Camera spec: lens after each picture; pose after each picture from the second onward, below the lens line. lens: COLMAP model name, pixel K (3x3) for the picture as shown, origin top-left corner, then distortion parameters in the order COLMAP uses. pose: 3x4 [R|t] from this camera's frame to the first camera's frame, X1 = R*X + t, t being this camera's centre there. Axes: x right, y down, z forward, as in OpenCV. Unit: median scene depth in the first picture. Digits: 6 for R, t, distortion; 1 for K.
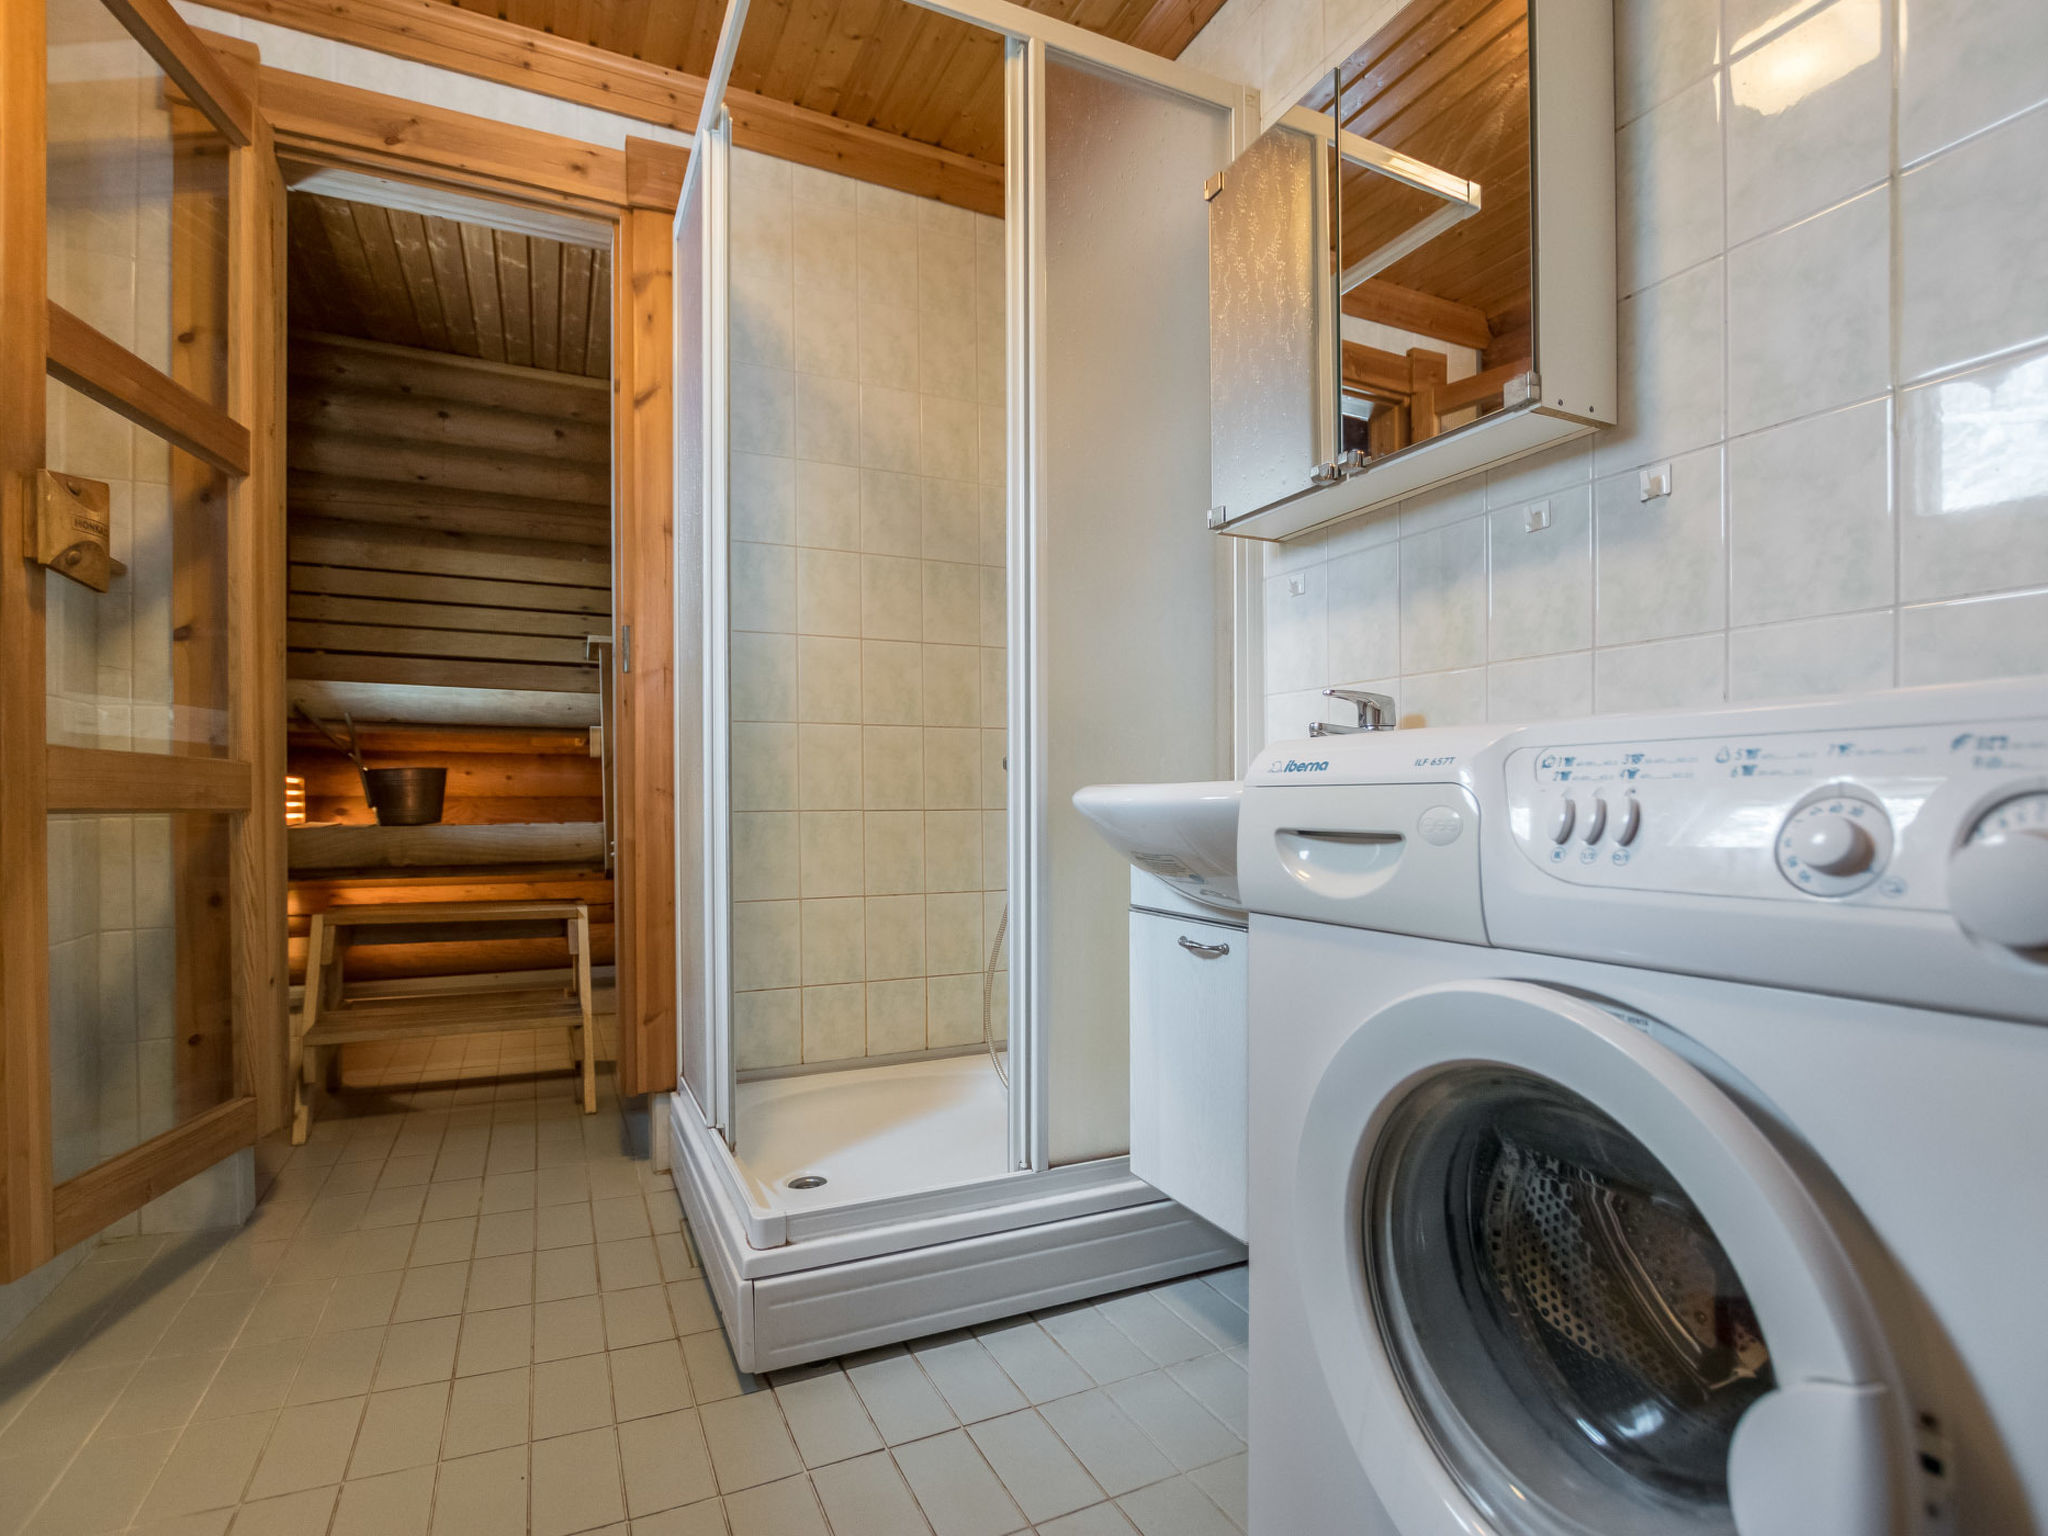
lens RADIAL K [[1020.2, 0, 1024.0], [0, 1020.2, 768.0], [0, 0, 1]] dist [-0.003844, -0.000028]
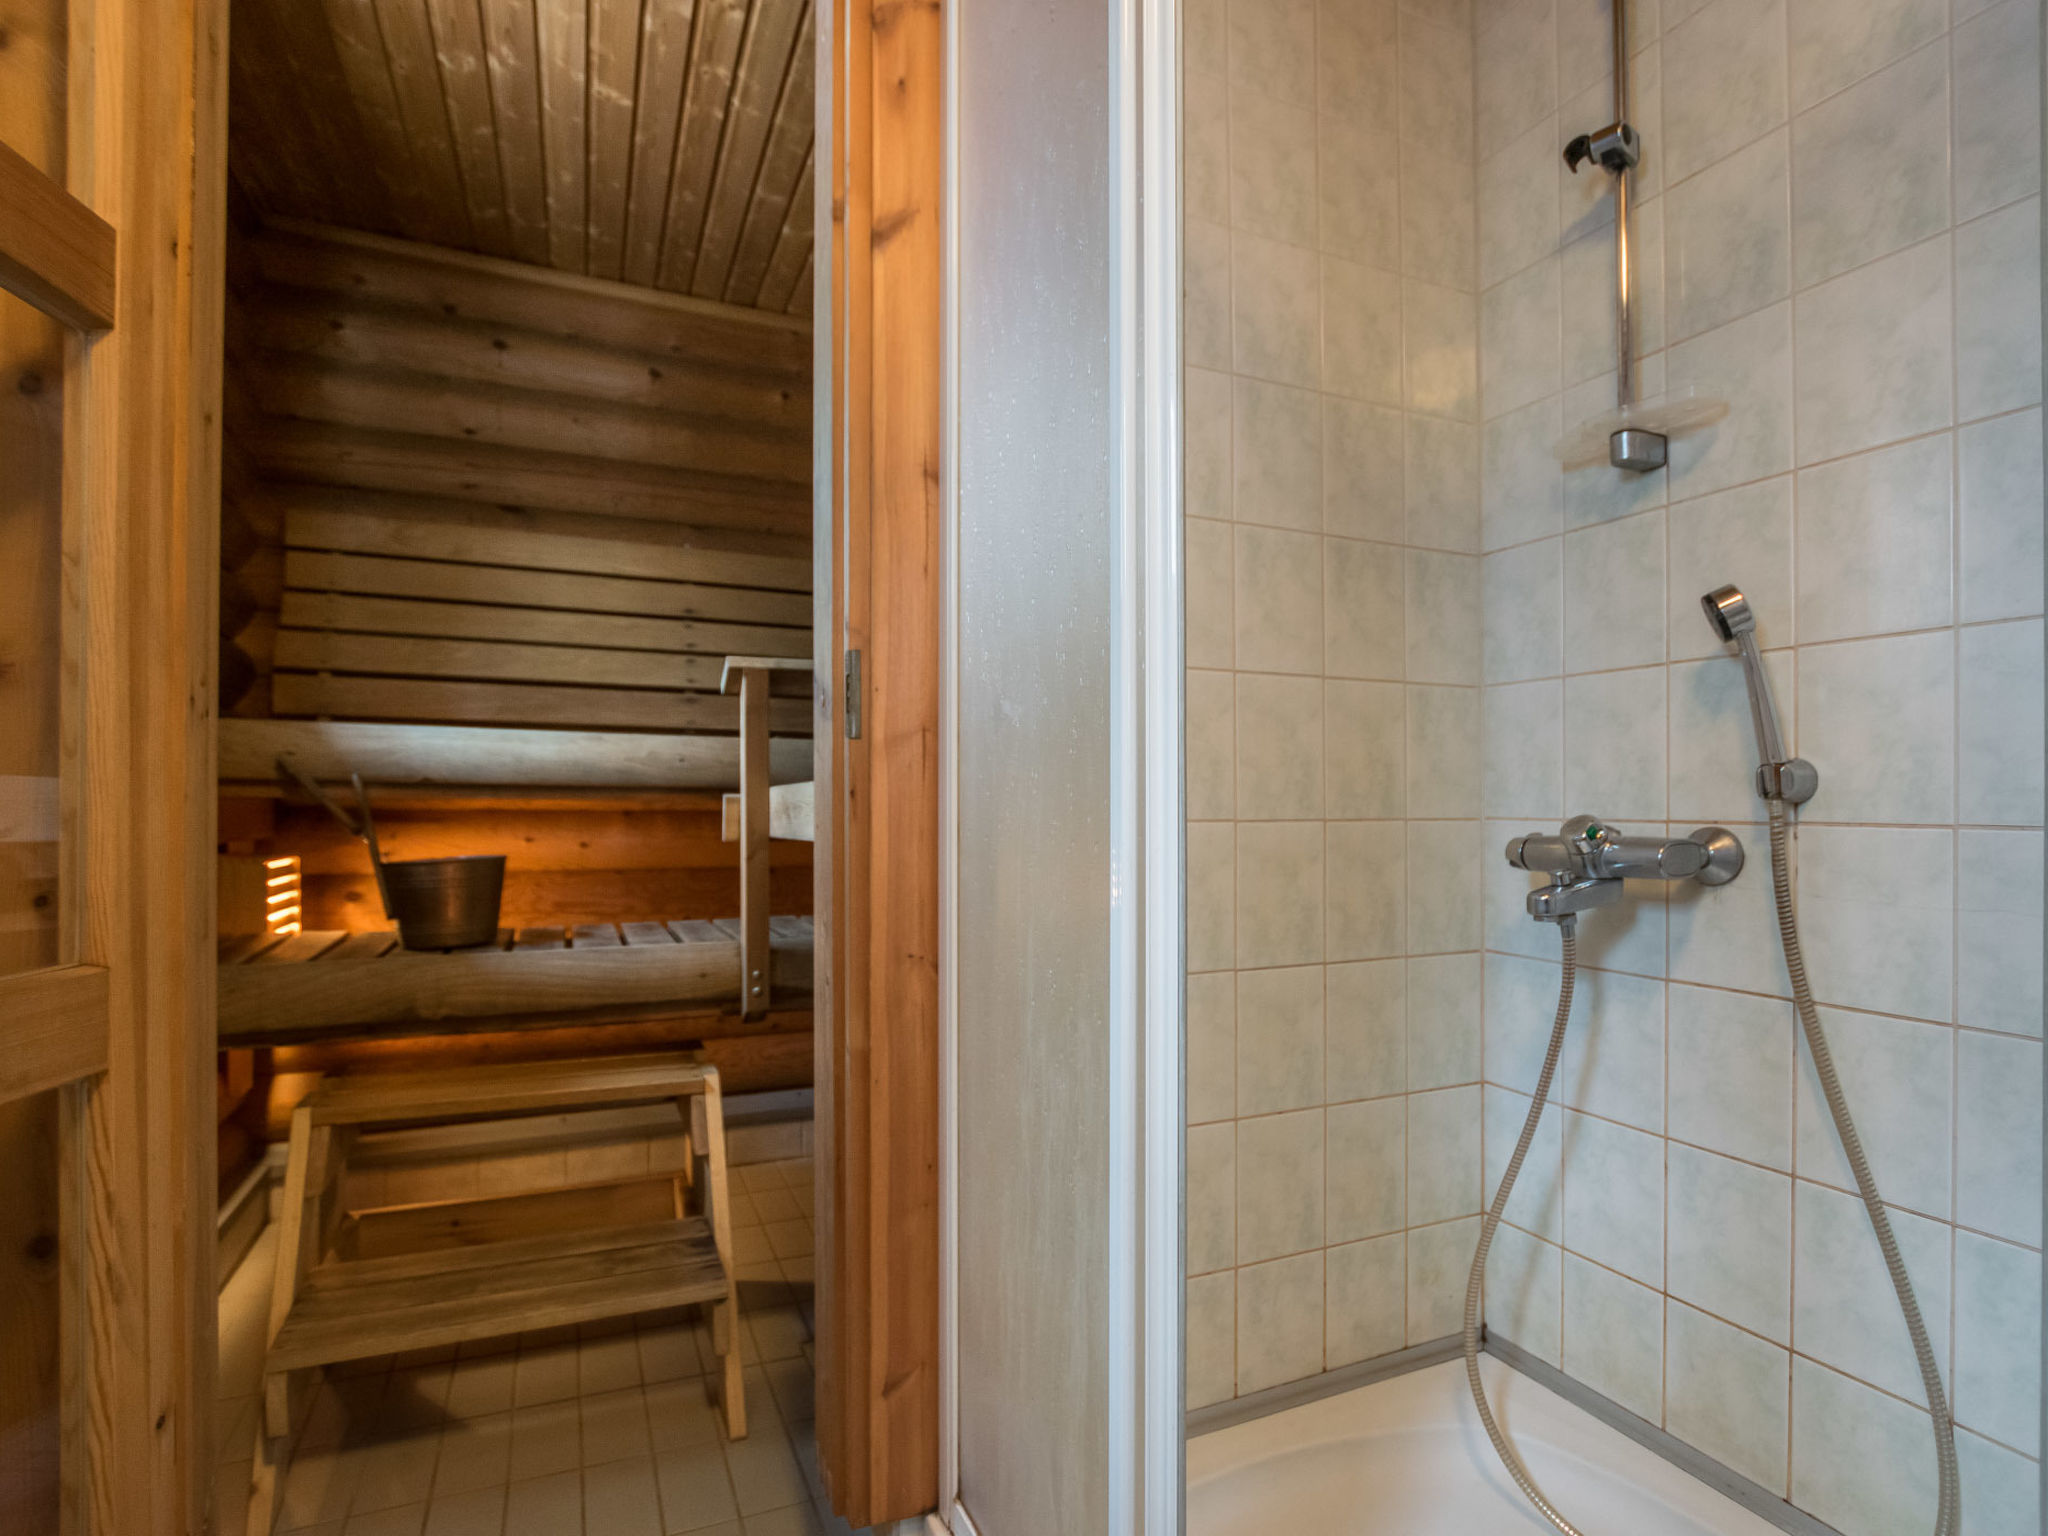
lens RADIAL K [[1012.3, 0, 1030.9], [0, 1012.3, 761.9], [0, 0, 1]] dist [-0.008119, -0.000006]
pose [[0.999832, 0.006665, -0.017086, -0.205377], [-0.006765, 0.999960, -0.005787, -0.056011], [0.017047, 0.005902, 0.999837, 0.334749]]
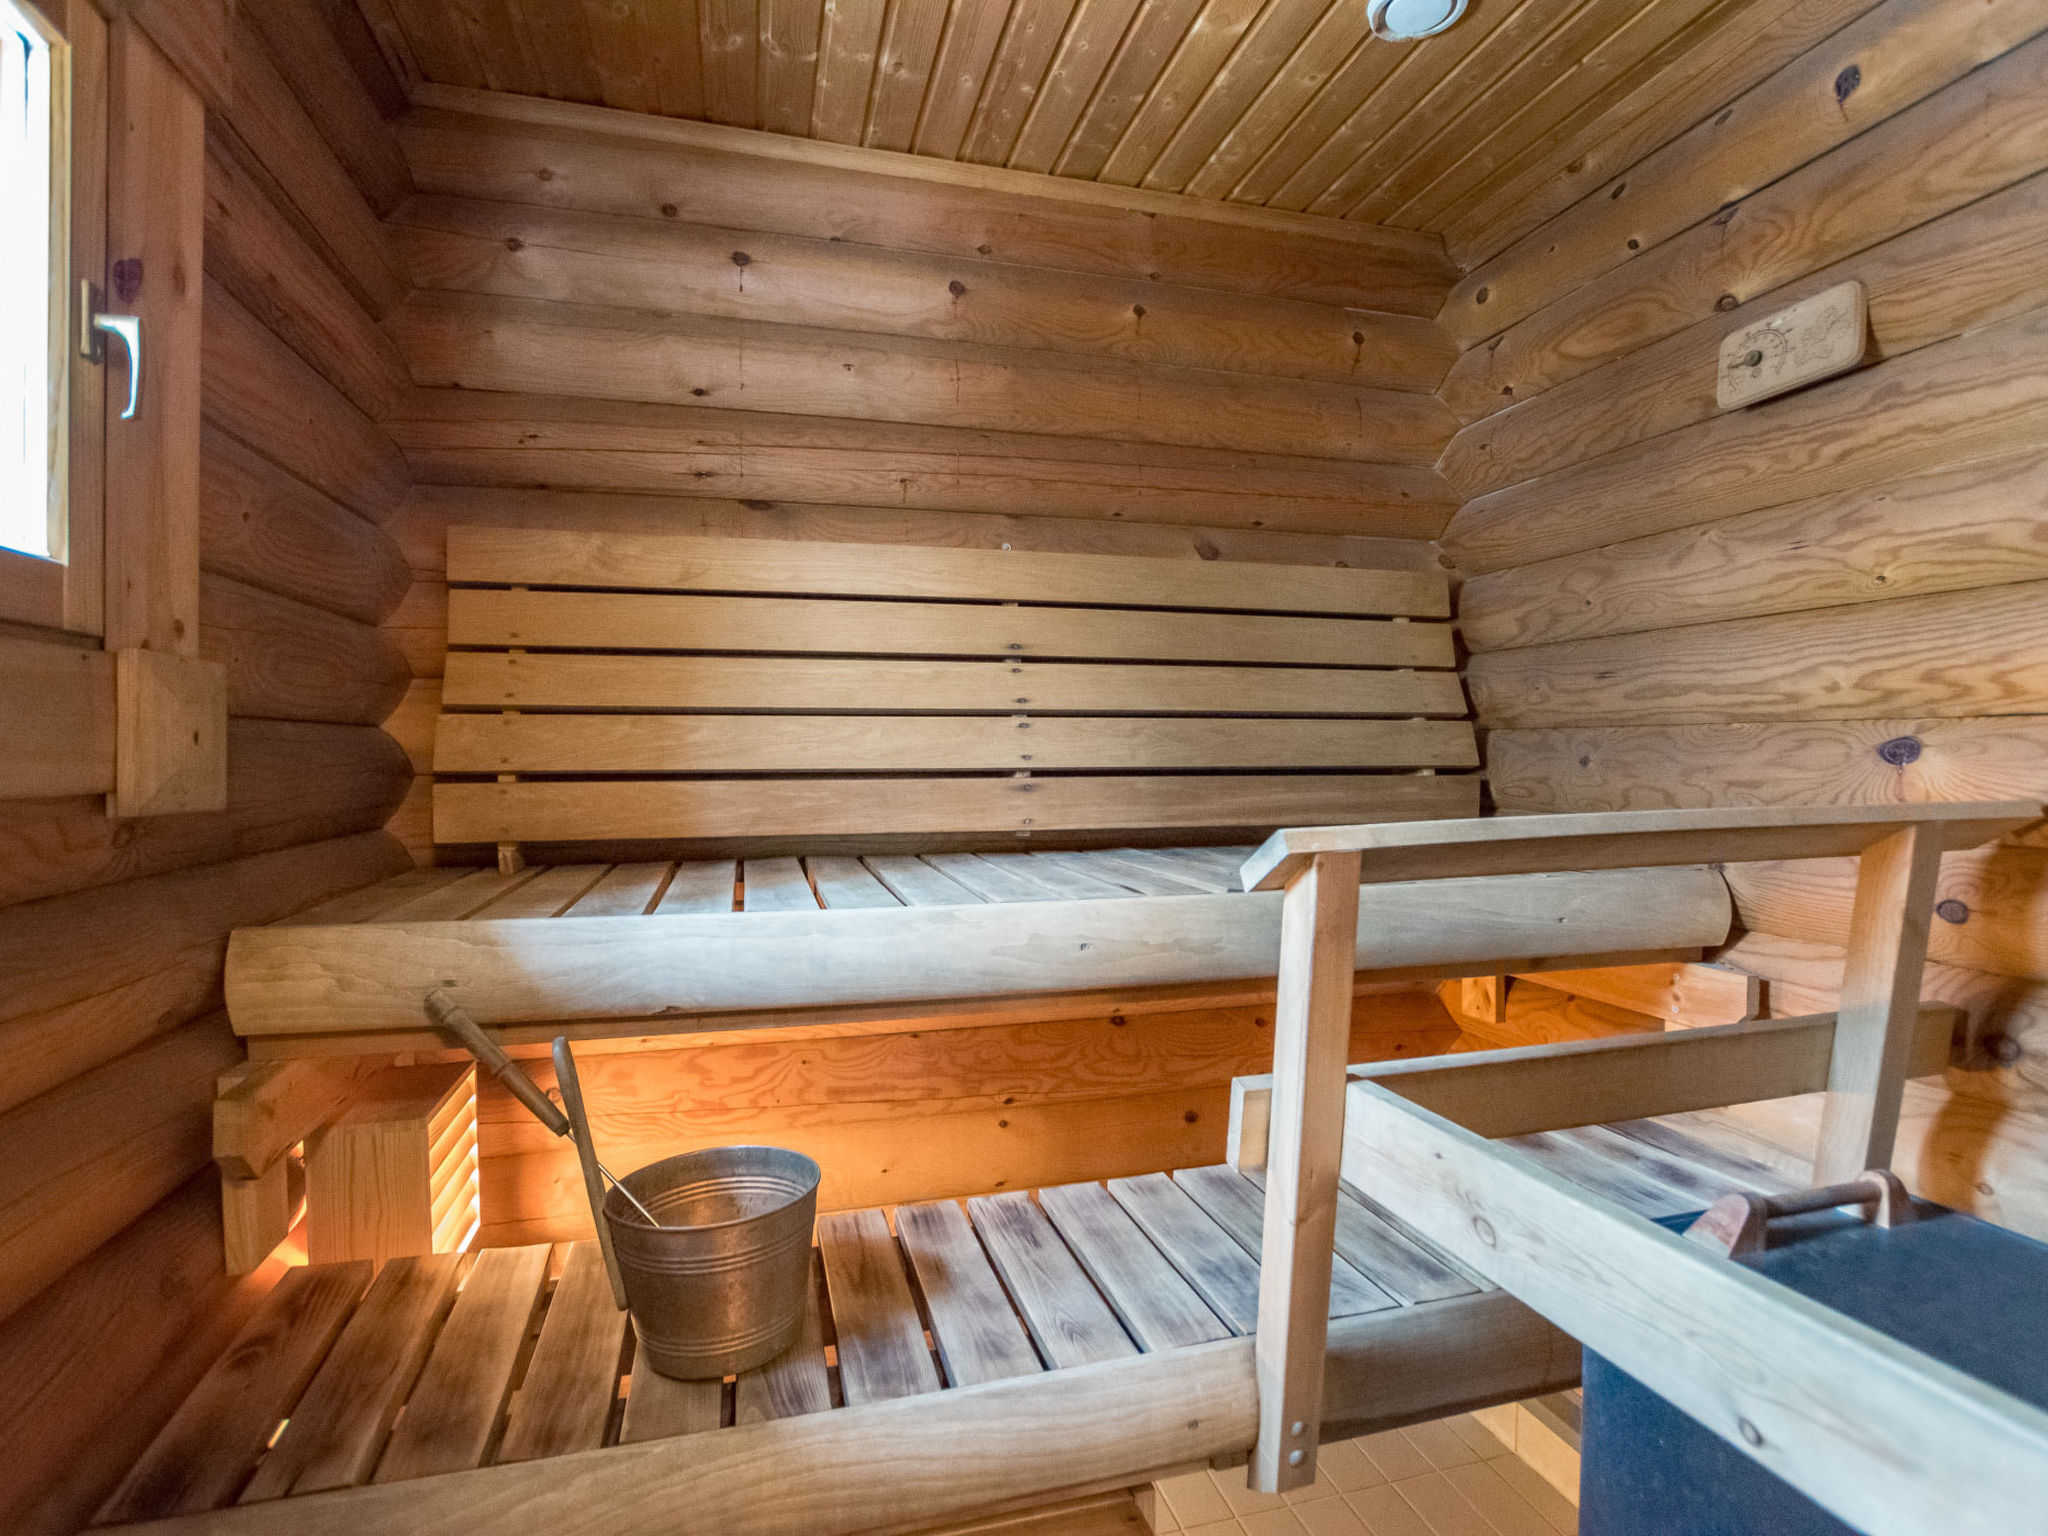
lens RADIAL K [[1031.6, 0, 1029.2], [0, 1031.6, 712.7], [0, 0, 1]] dist [-0.015668, -0.000916]
pose [[0.986198, -0.008679, -0.165342, -0.412059], [0.008671, 0.999962, -0.000773, -0.151211], [0.165342, -0.000672, 0.986236, 0.627243]]
